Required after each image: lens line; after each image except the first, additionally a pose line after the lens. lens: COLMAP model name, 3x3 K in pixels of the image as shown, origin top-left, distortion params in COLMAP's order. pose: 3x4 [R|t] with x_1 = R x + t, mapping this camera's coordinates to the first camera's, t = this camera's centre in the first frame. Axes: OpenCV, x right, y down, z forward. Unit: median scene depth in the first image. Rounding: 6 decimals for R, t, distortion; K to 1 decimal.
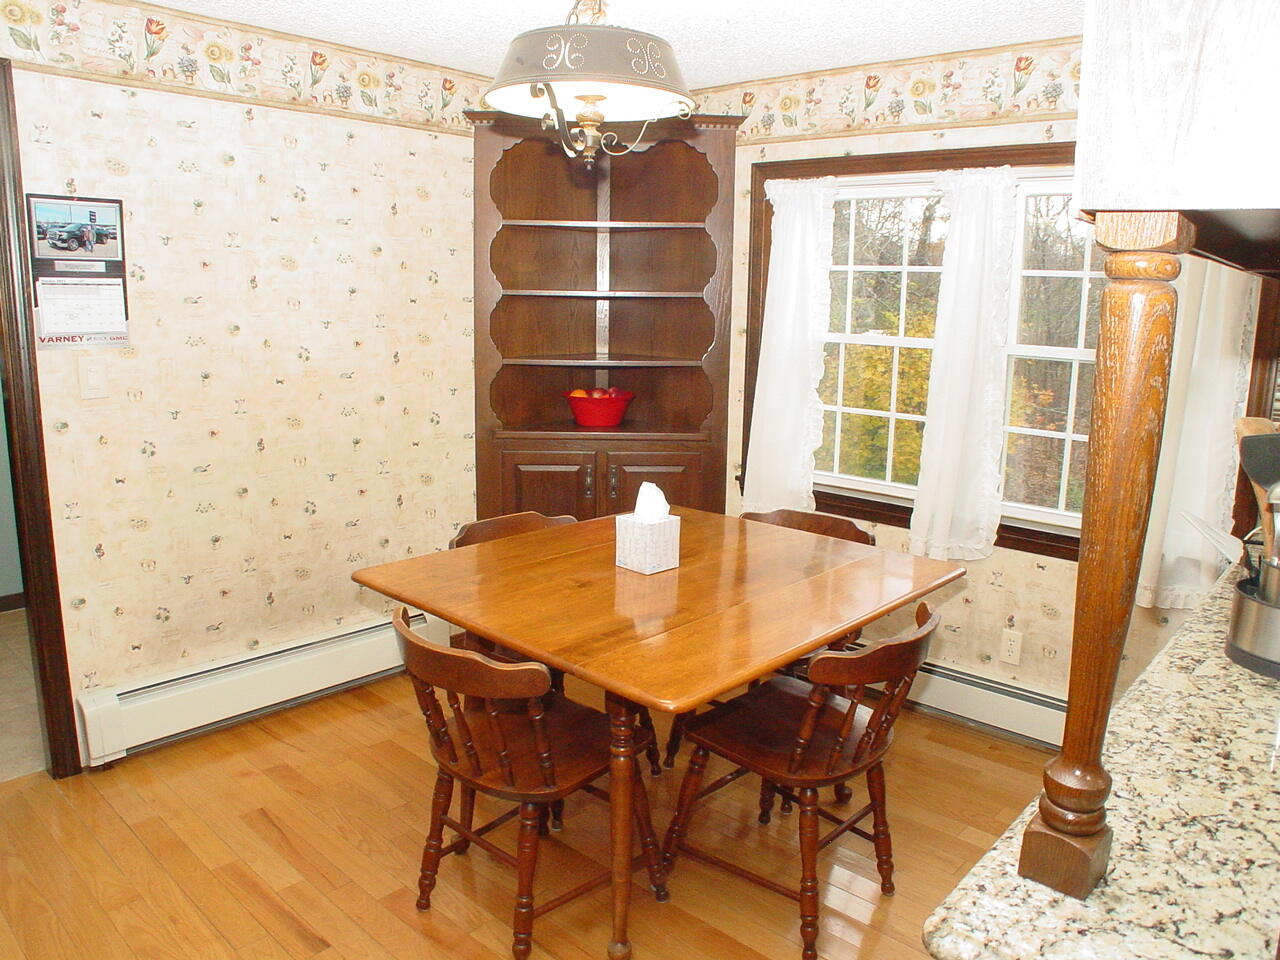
lens RADIAL K [[944.9, 0, 651.1], [0, 944.9, 482.6], [0, 0, 1]] dist [-0.126176, 0.036864]
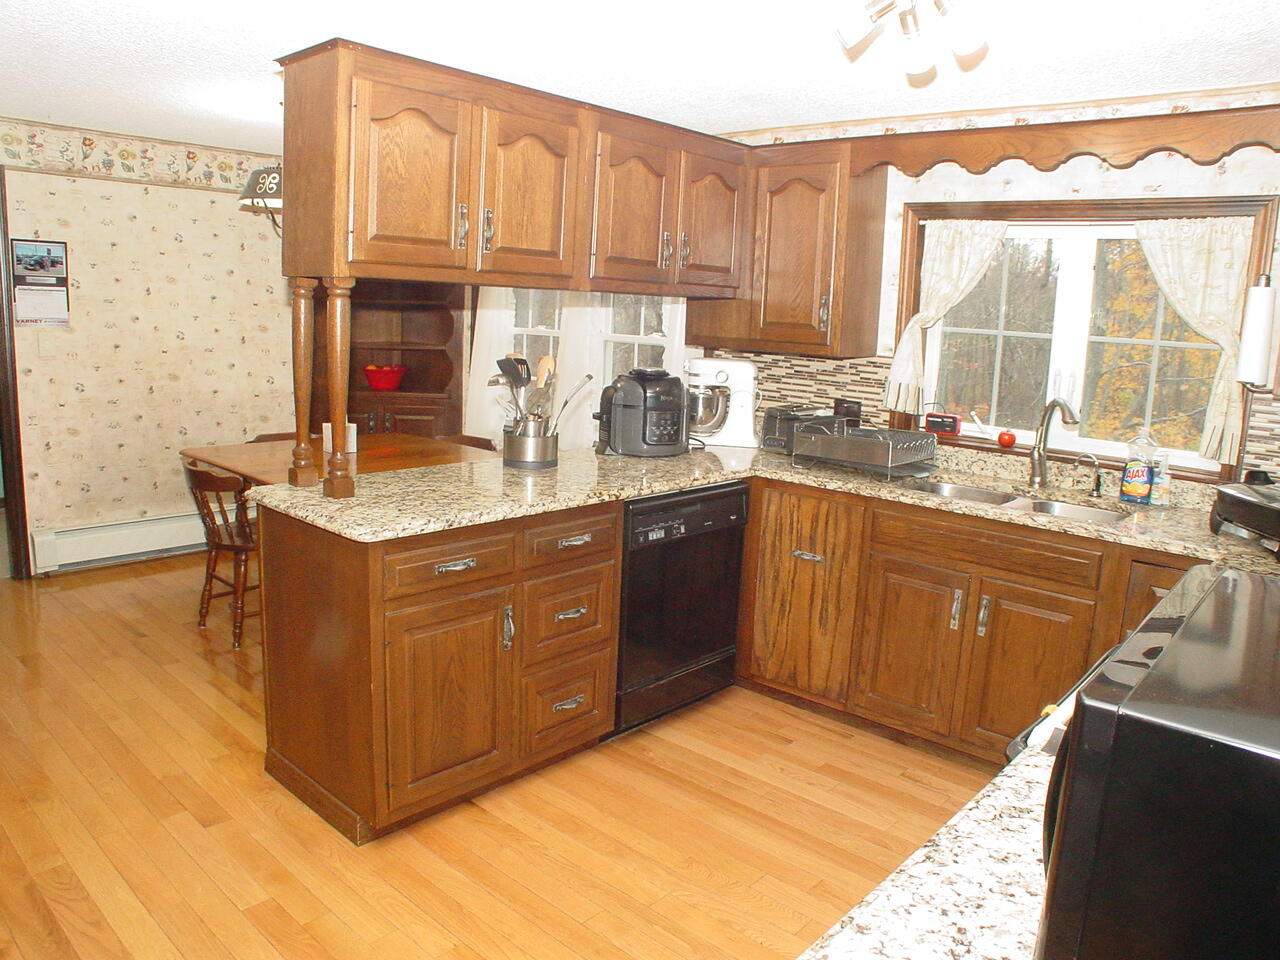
lens RADIAL K [[900.6, 0, 640.0], [0, 900.6, 479.2], [0, 0, 1]] dist [-0.105760, 0.009828]
pose [[0.999777, 0.016083, 0.013677, 0.483069], [-0.015830, 0.999706, -0.018347, 0.149674], [-0.013968, 0.018126, 0.999738, -0.626446]]
